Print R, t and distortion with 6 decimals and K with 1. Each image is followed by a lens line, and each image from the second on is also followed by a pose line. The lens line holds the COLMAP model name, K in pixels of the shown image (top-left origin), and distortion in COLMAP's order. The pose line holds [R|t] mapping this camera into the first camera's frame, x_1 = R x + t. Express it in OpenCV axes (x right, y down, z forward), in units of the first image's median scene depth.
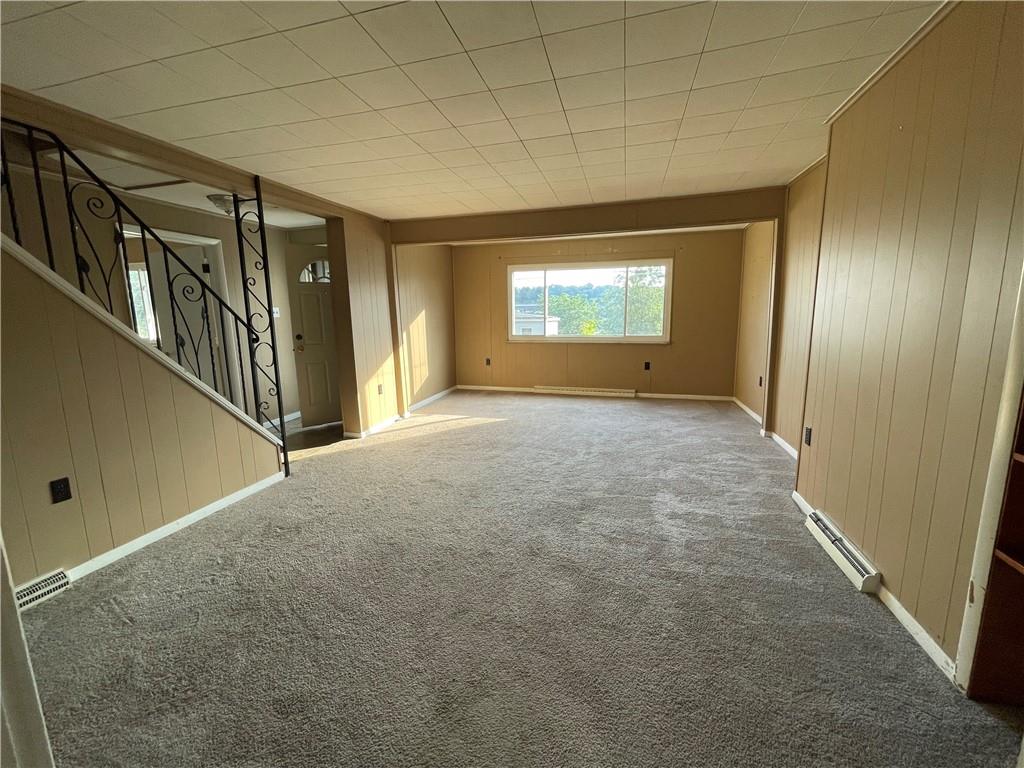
lens RADIAL K [[419.7, 0, 512.0], [0, 419.7, 384.0], [0, 0, 1]] dist [-0.000546, -0.000048]
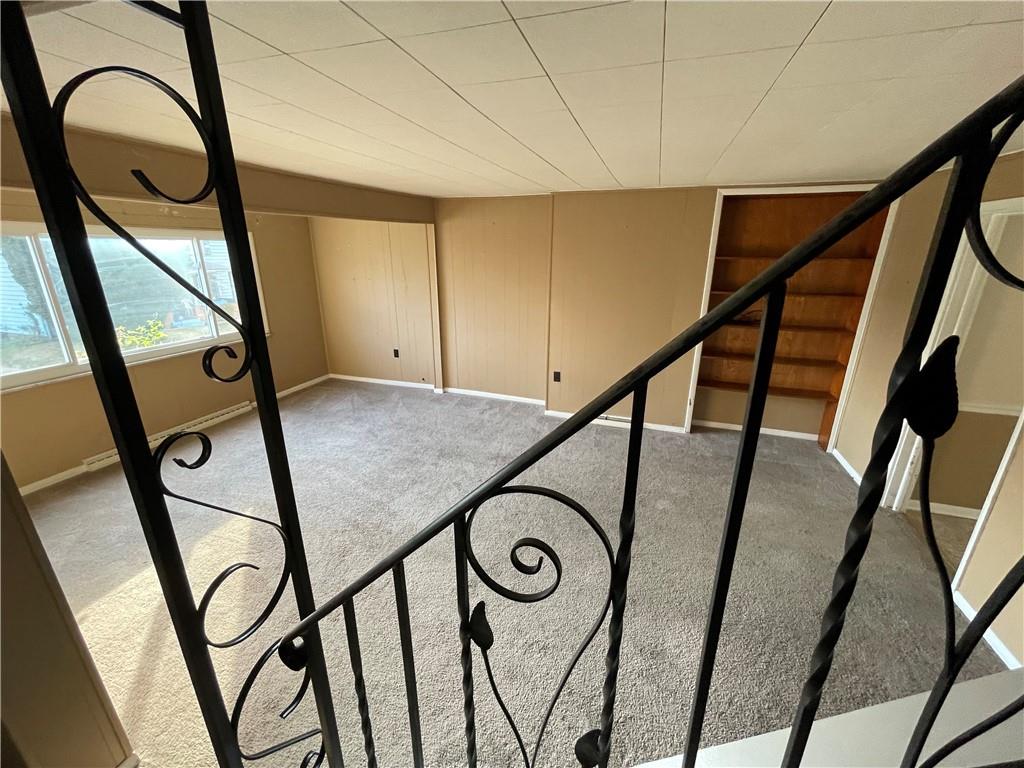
lens RADIAL K [[419.7, 0, 512.0], [0, 419.7, 384.0], [0, 0, 1]] dist [-0.000546, -0.000048]
pose [[0.049054, -0.299069, 0.952970, -0.772385], [0.159530, 0.944216, 0.288109, -0.300035], [-0.985974, 0.137894, 0.094028, 0.809994]]
